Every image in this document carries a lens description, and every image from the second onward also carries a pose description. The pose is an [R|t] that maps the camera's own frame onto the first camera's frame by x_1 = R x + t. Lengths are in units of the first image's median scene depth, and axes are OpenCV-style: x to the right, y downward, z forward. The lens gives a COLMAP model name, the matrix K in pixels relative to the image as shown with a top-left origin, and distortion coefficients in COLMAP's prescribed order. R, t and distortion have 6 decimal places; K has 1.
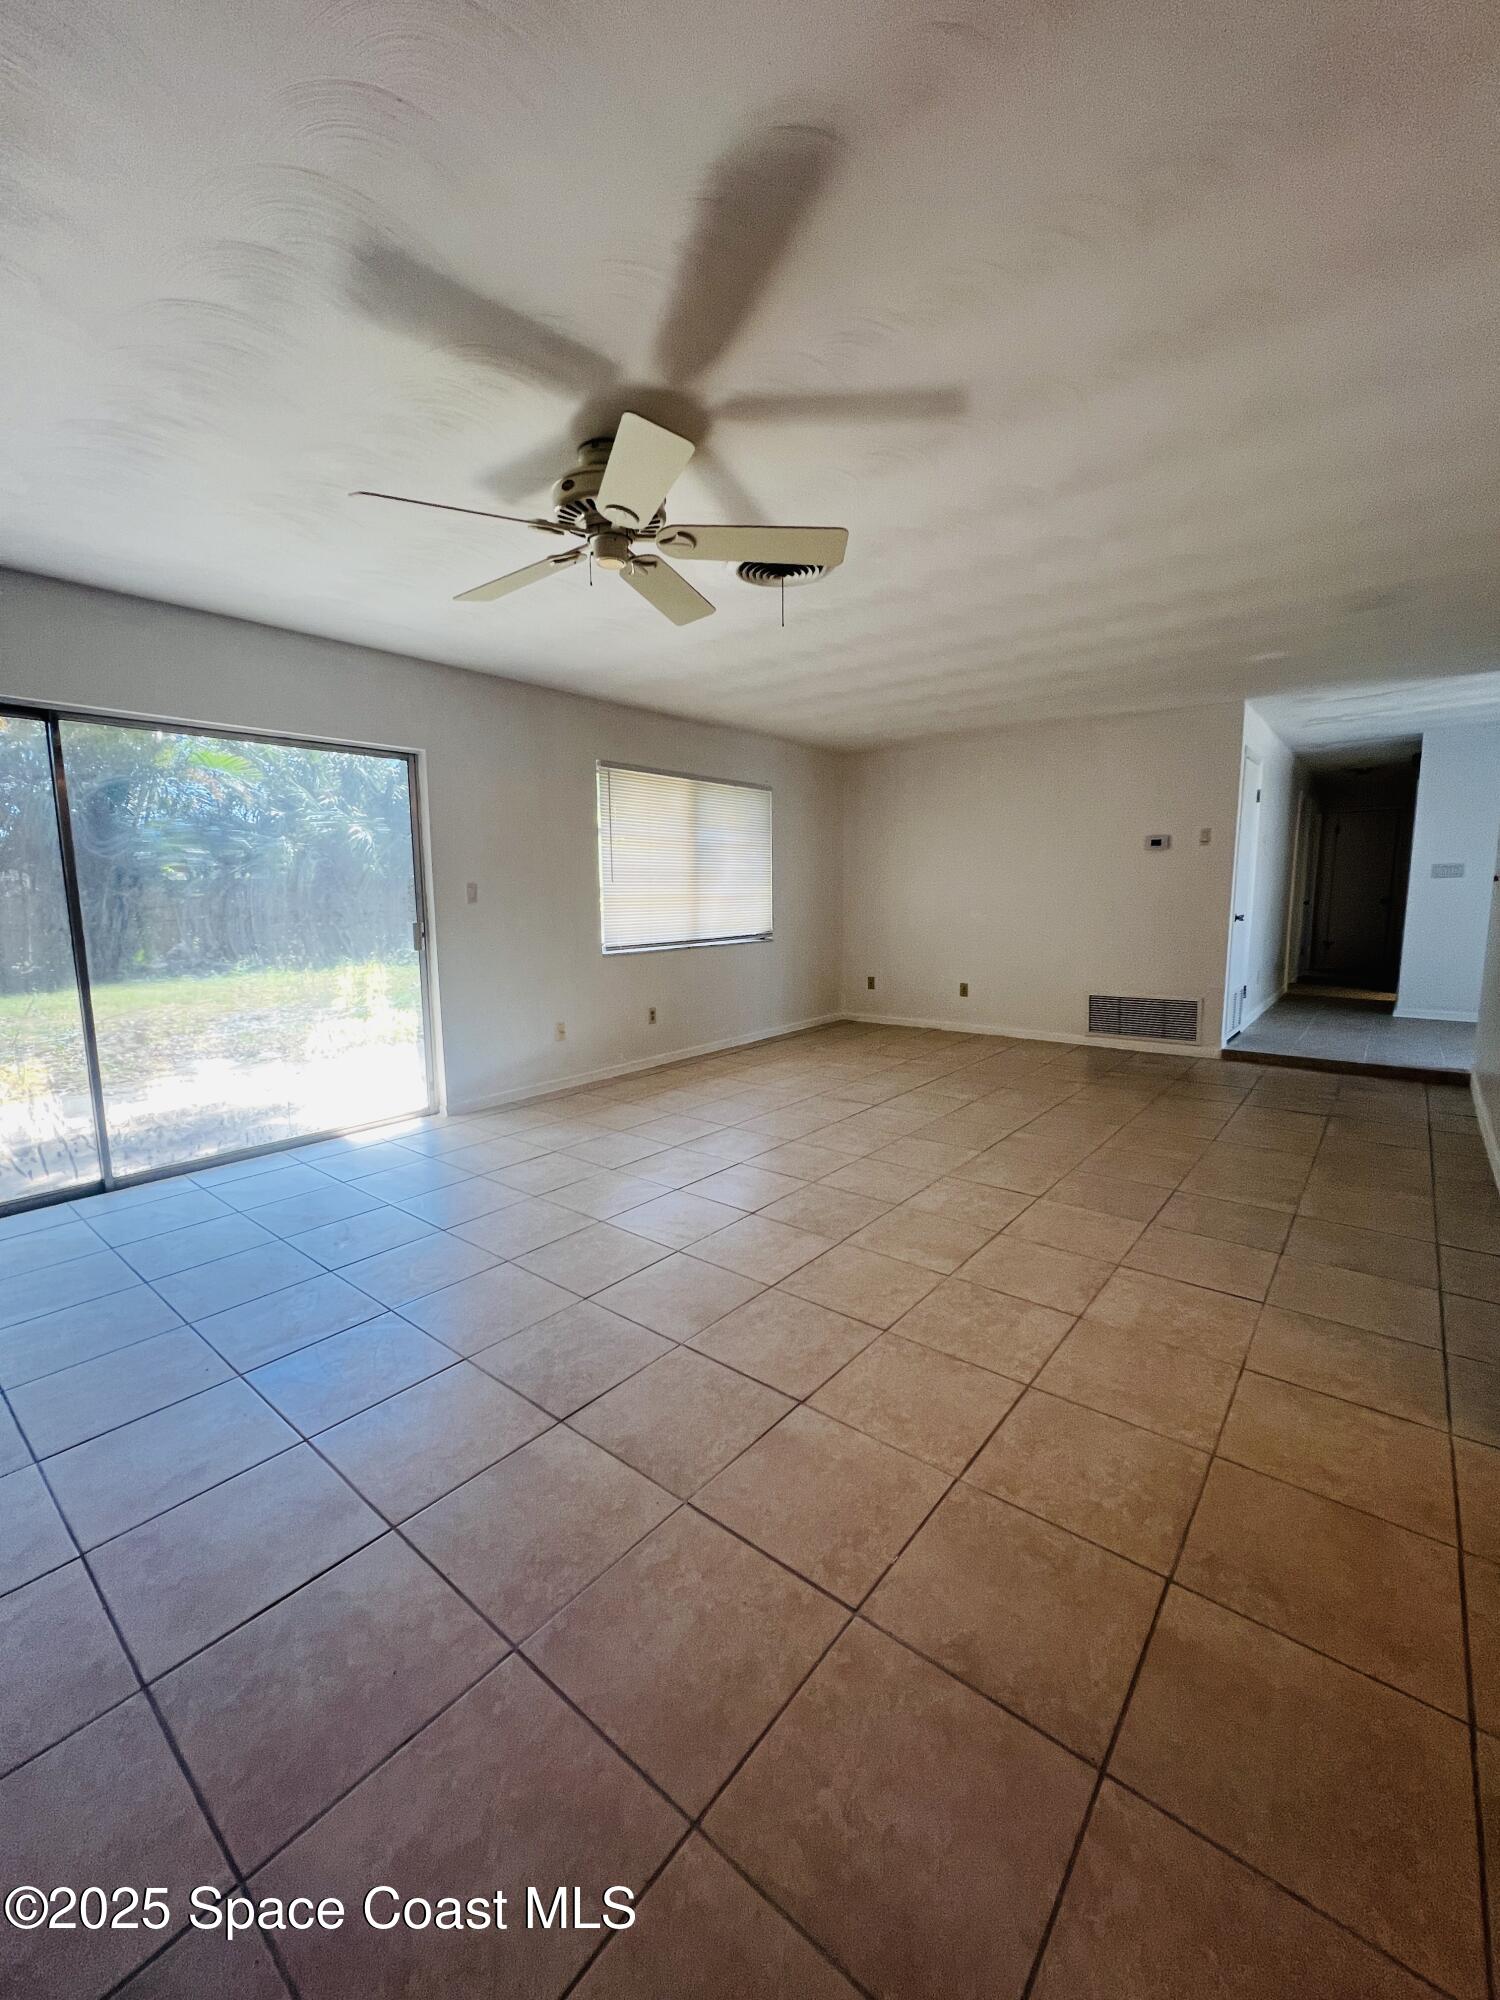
lens RADIAL K [[804.8, 0, 741.6], [0, 804.8, 998.5], [0, 0, 1]] dist [-0.003942, 0.000362]
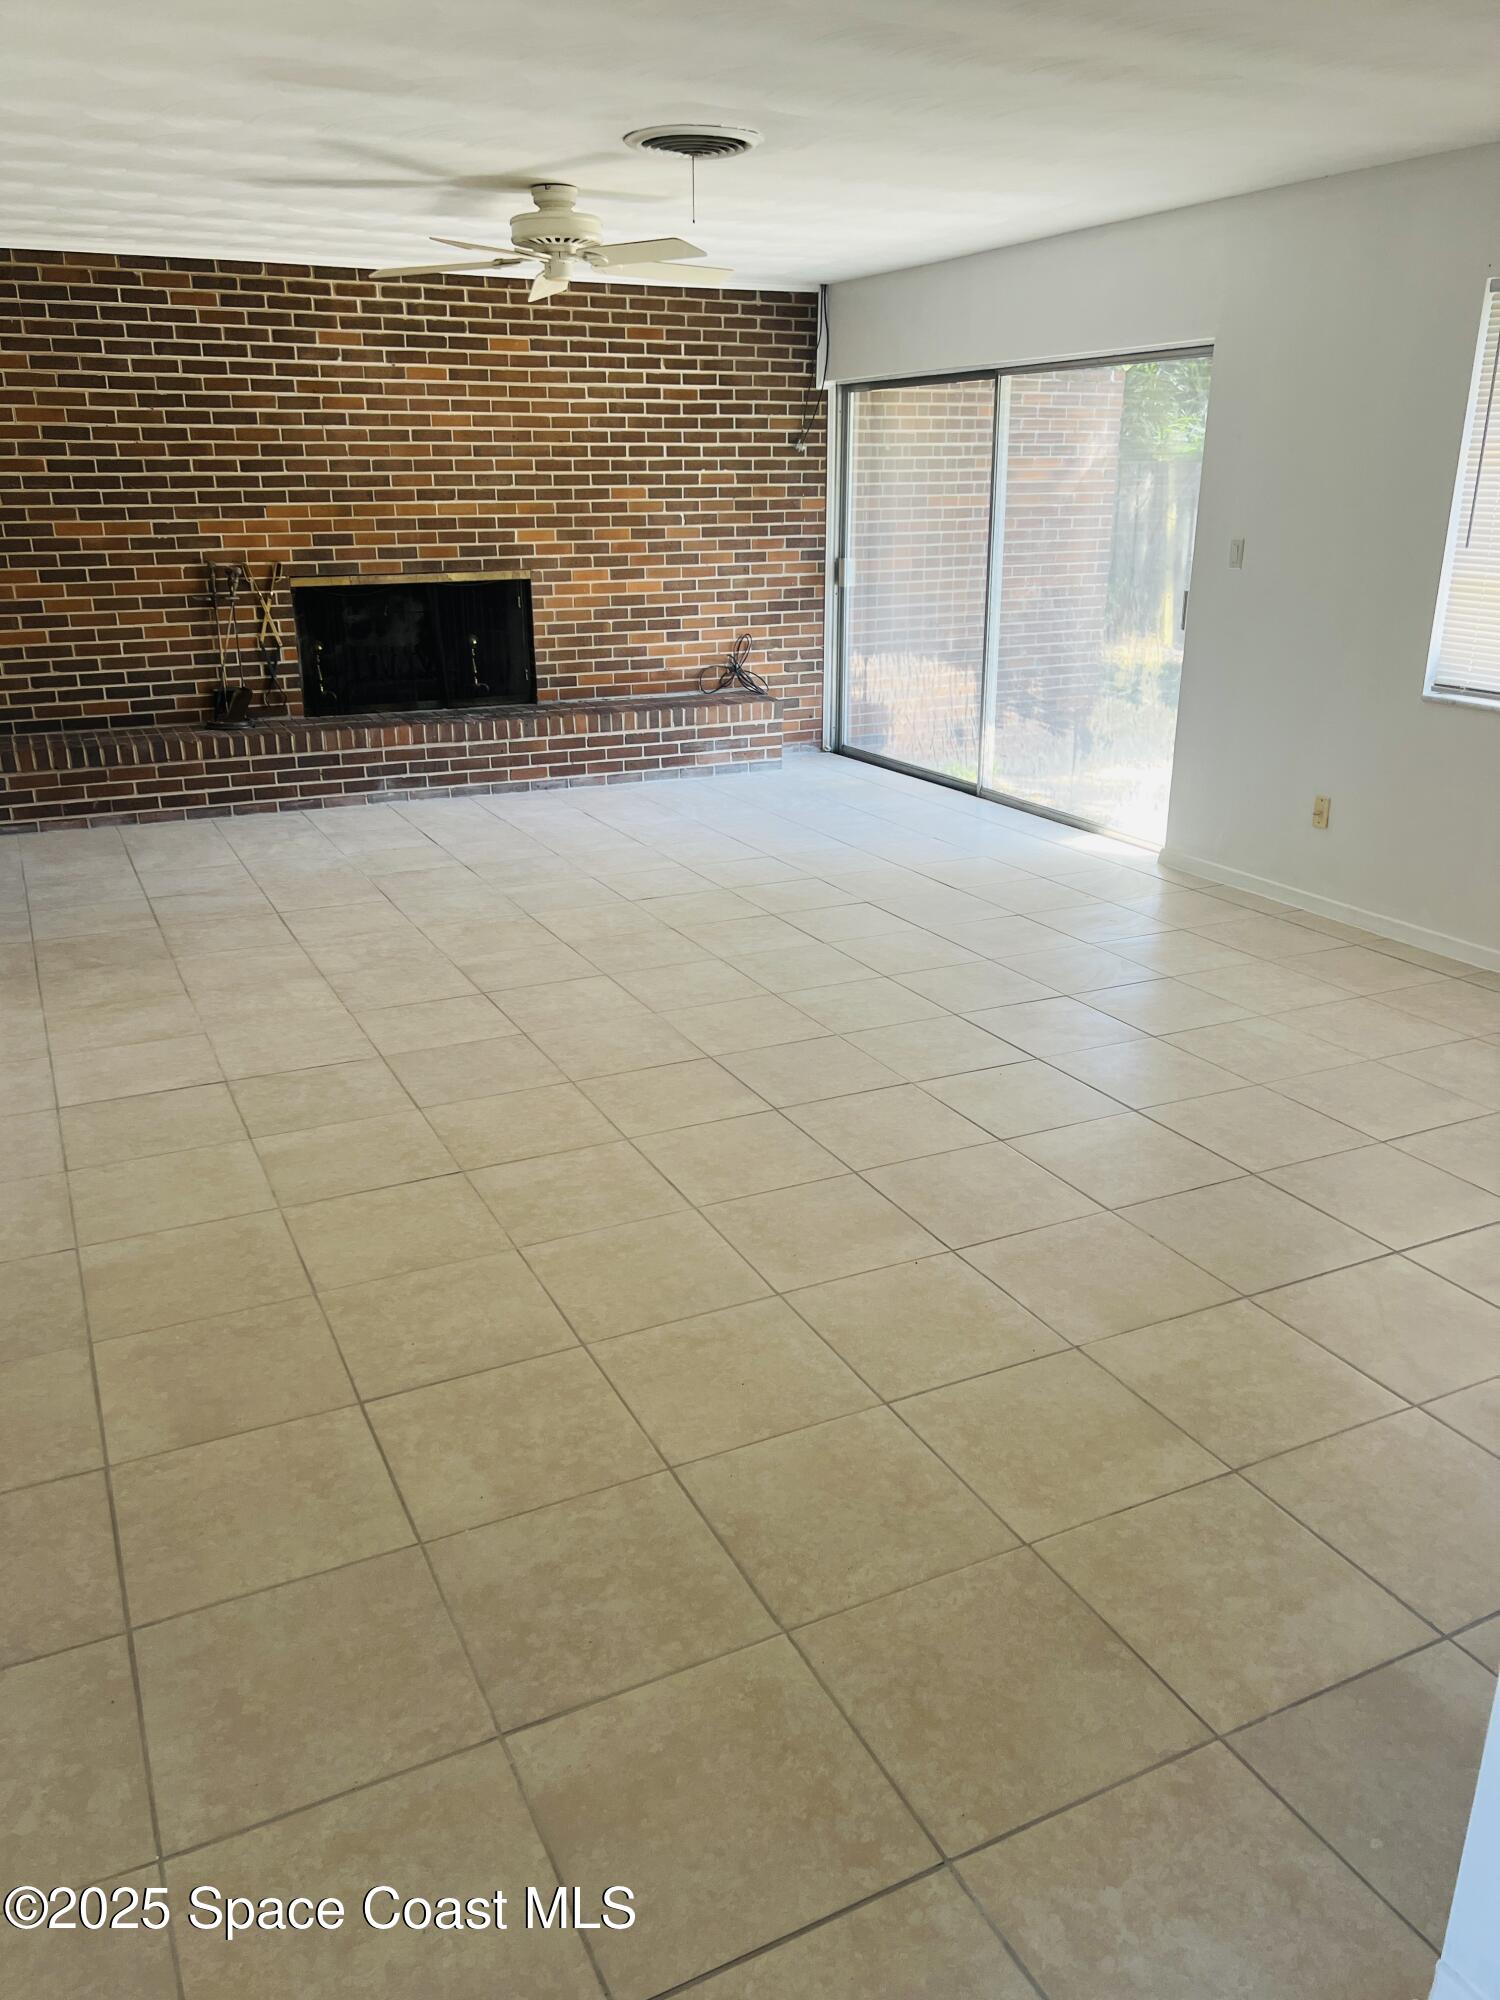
lens RADIAL K [[1501.4, 0, 787.0], [0, 1501.4, 1011.7], [0, 0, 1]] dist [0.038893, -0.025883]
pose [[-0.397276, 0.320001, -0.860099, 1.486941], [-0.121511, 0.910640, 0.394930, -0.345663], [0.909619, 0.261408, -0.322892, 1.710710]]
